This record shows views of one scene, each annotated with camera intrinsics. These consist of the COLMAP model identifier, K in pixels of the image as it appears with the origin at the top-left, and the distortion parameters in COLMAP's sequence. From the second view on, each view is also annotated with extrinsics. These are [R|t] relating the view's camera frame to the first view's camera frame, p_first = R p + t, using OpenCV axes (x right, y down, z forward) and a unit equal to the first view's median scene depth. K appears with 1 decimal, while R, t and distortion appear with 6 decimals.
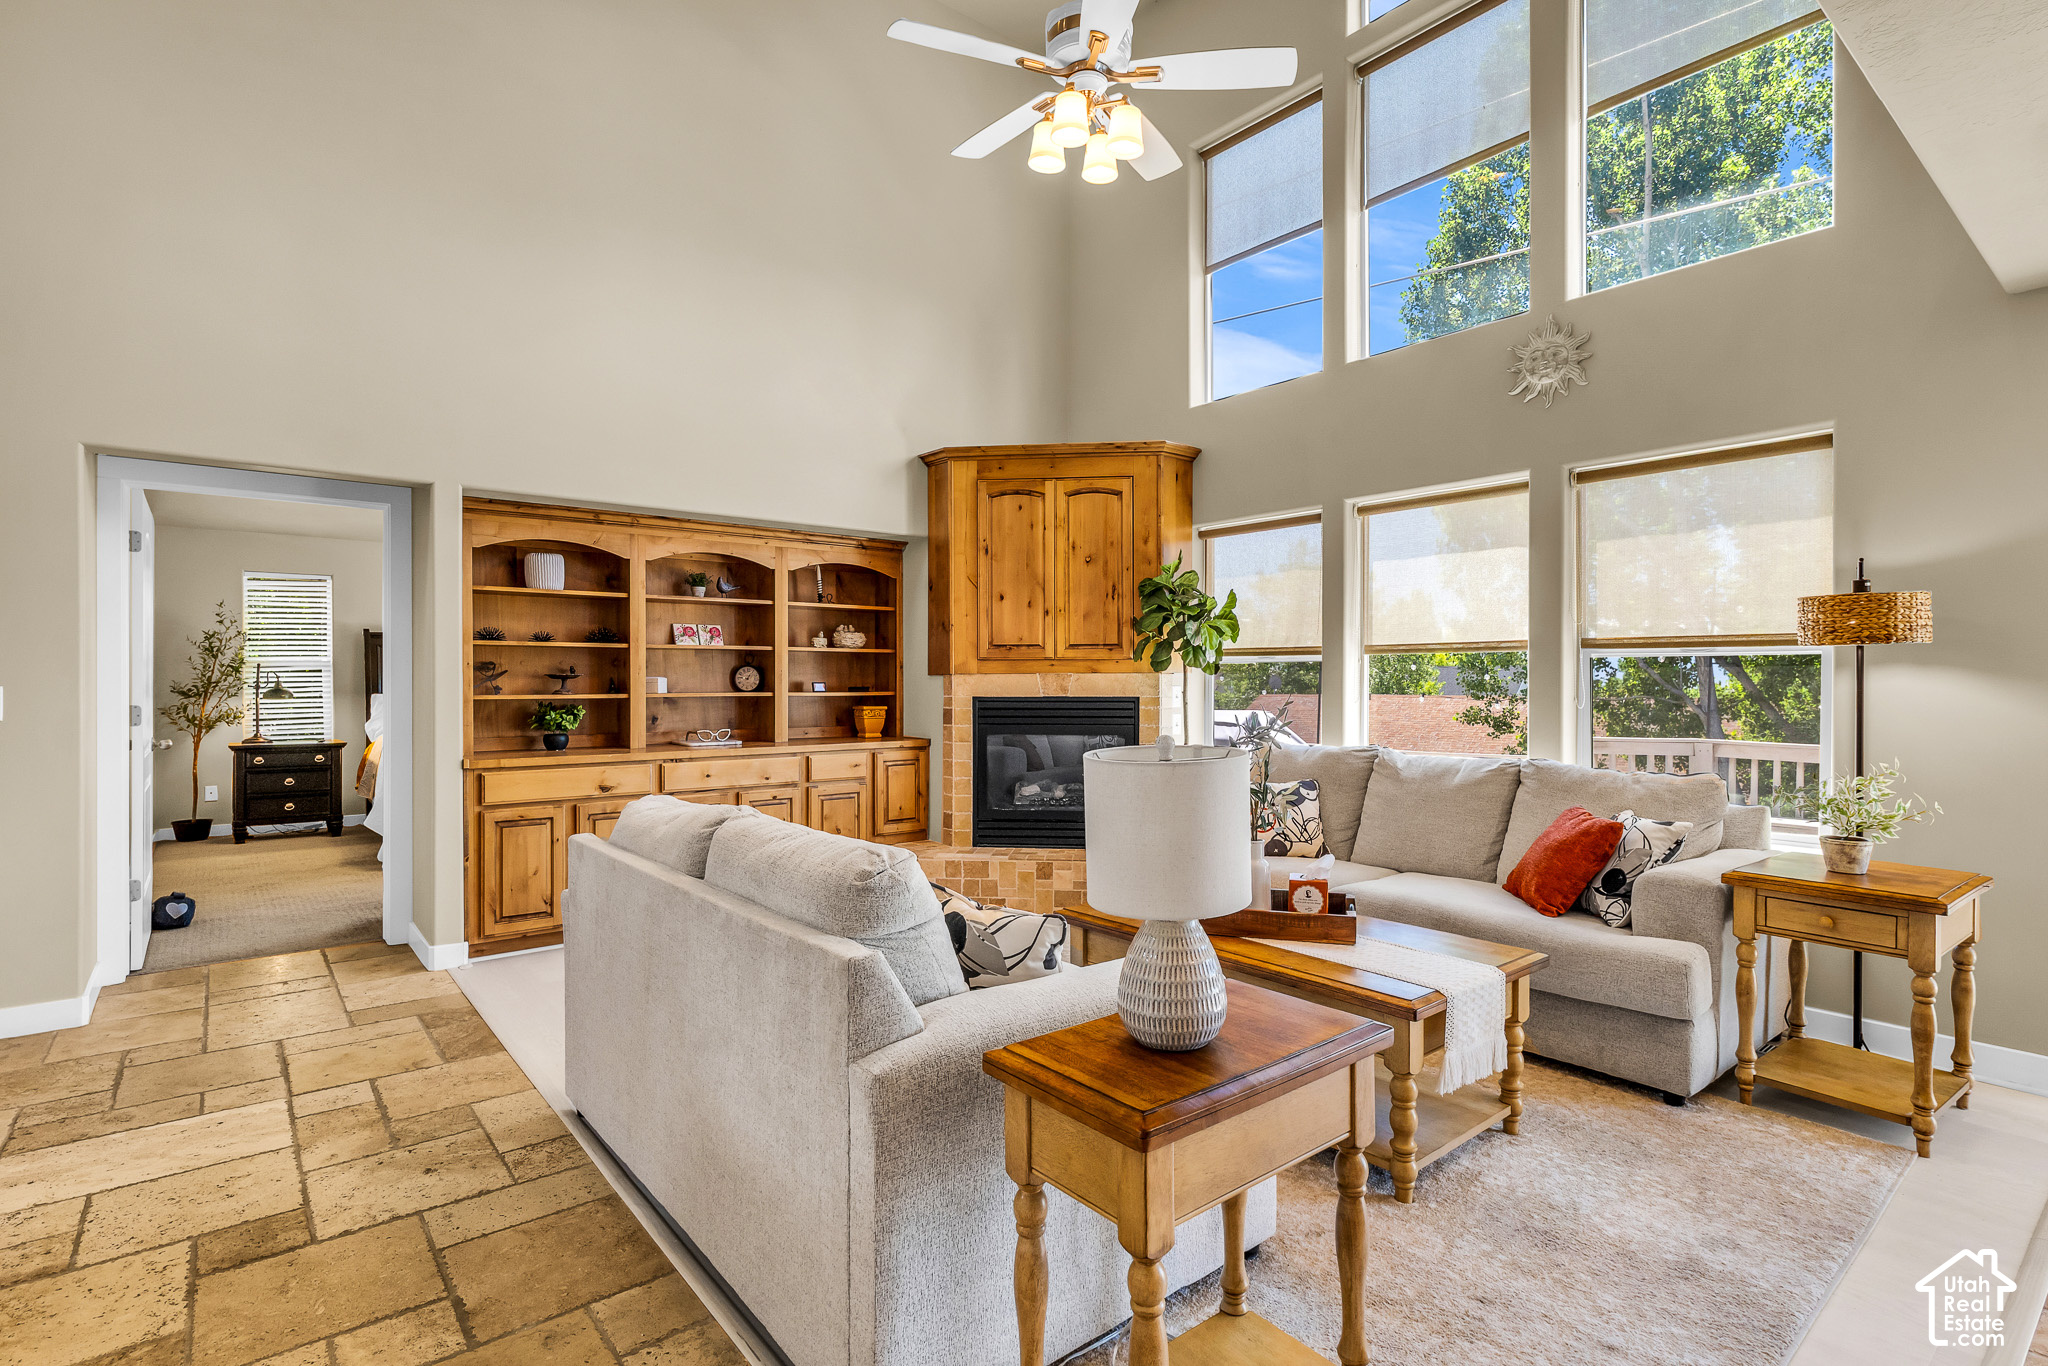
lens RADIAL K [[994.2, 0, 1021.3], [0, 994.2, 686.0], [0, 0, 1]] dist [0.001849, -0.000493]
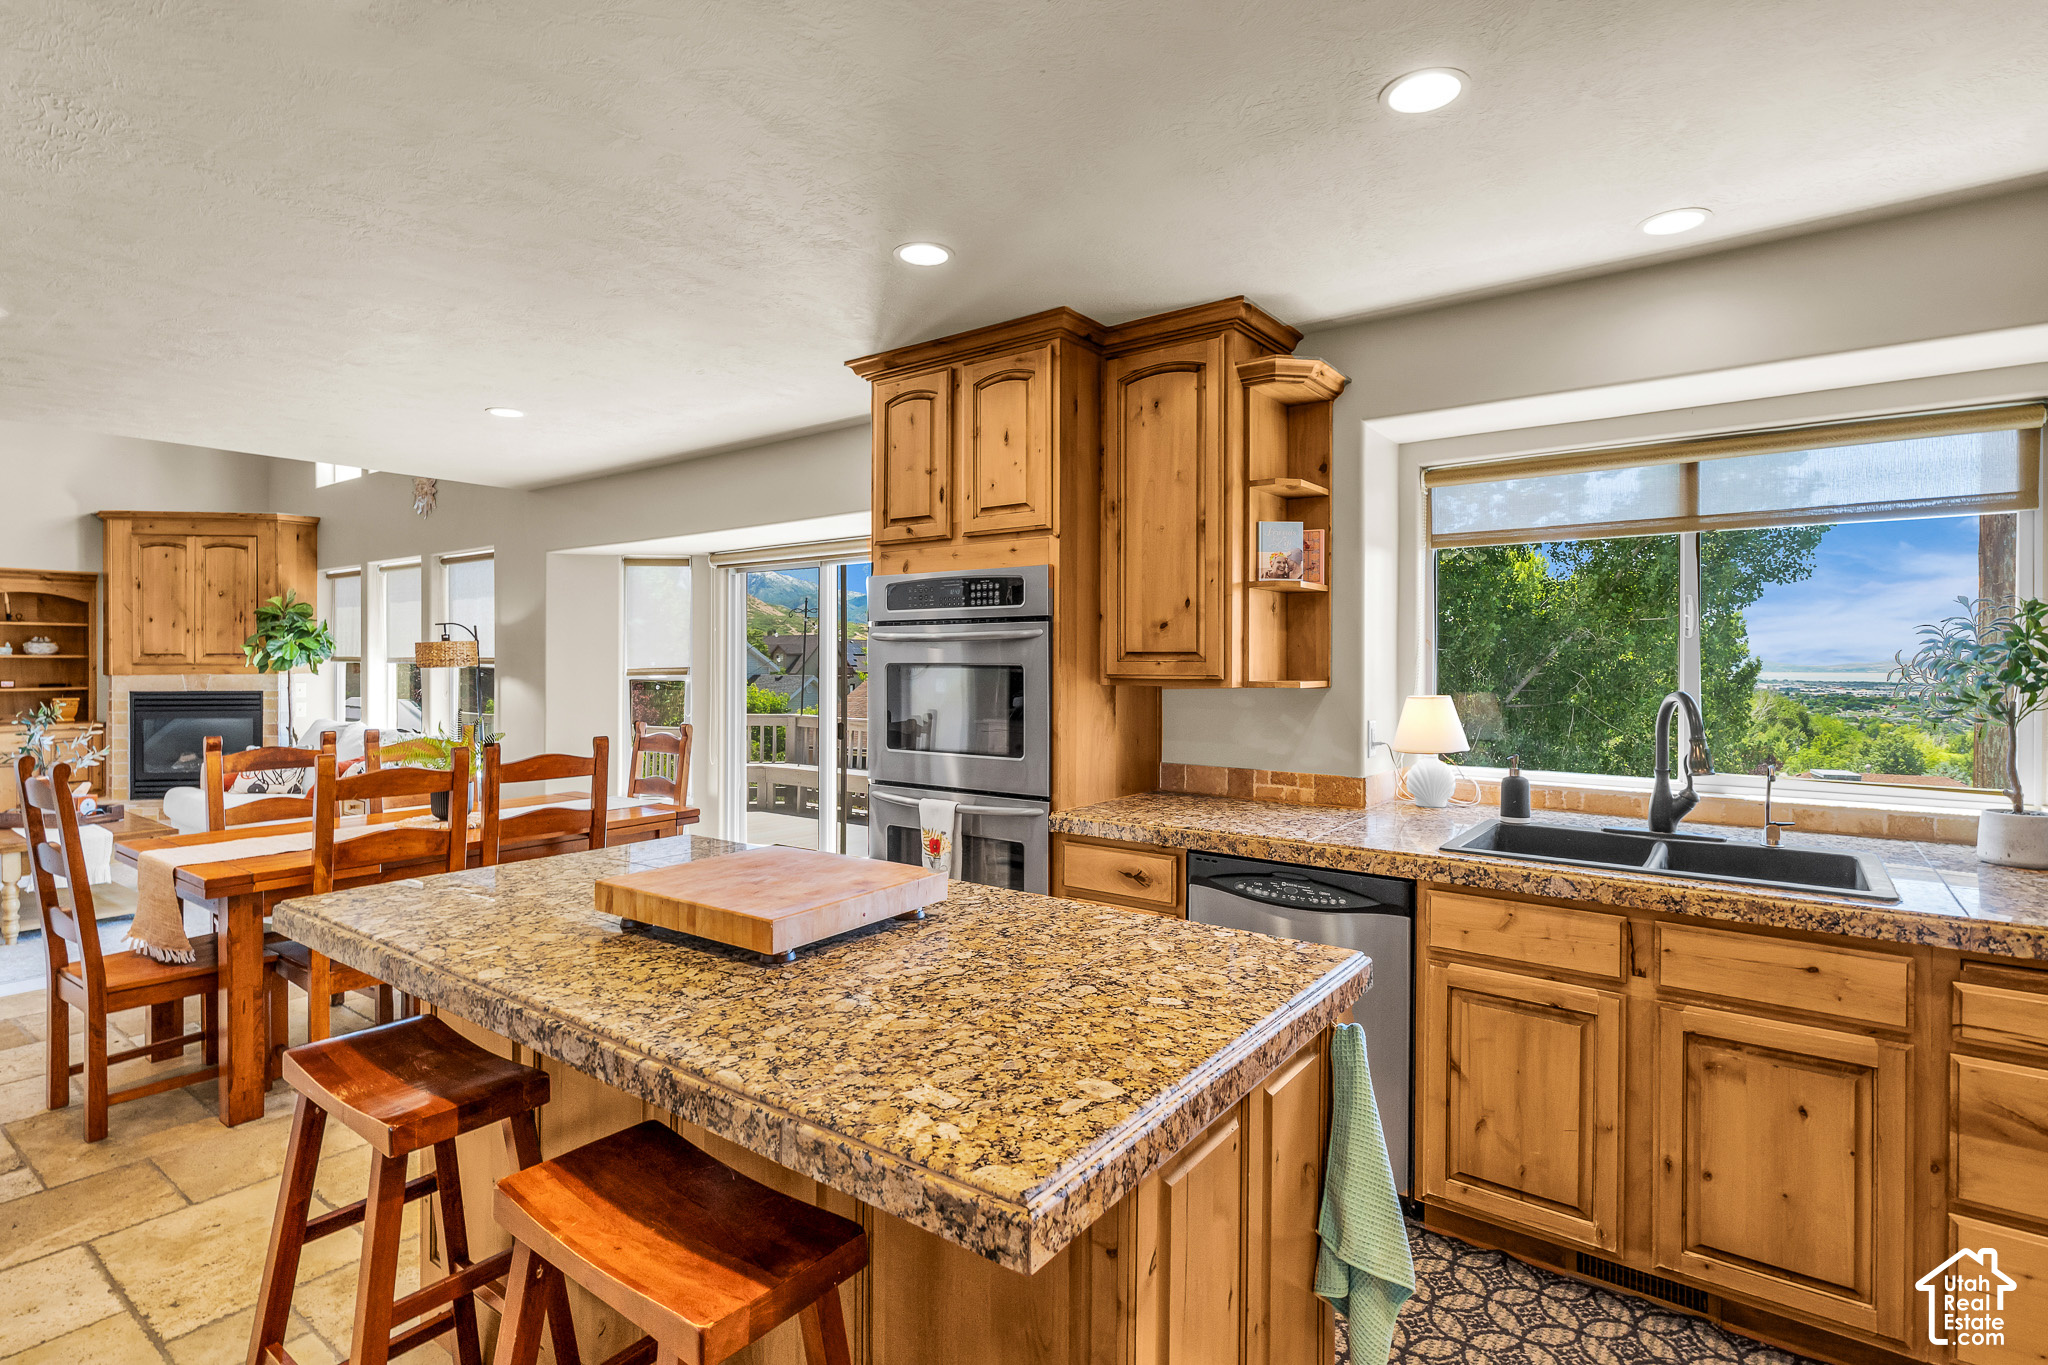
lens RADIAL K [[994.2, 0, 1026.0], [0, 994.2, 673.0], [0, 0, 1]] dist [0.001849, -0.000493]
pose [[0.968785, -0.001340, 0.247900, 0.821778], [-0.001059, 0.999954, 0.009543, -0.029094], [-0.247901, -0.009508, 0.968739, -0.654190]]
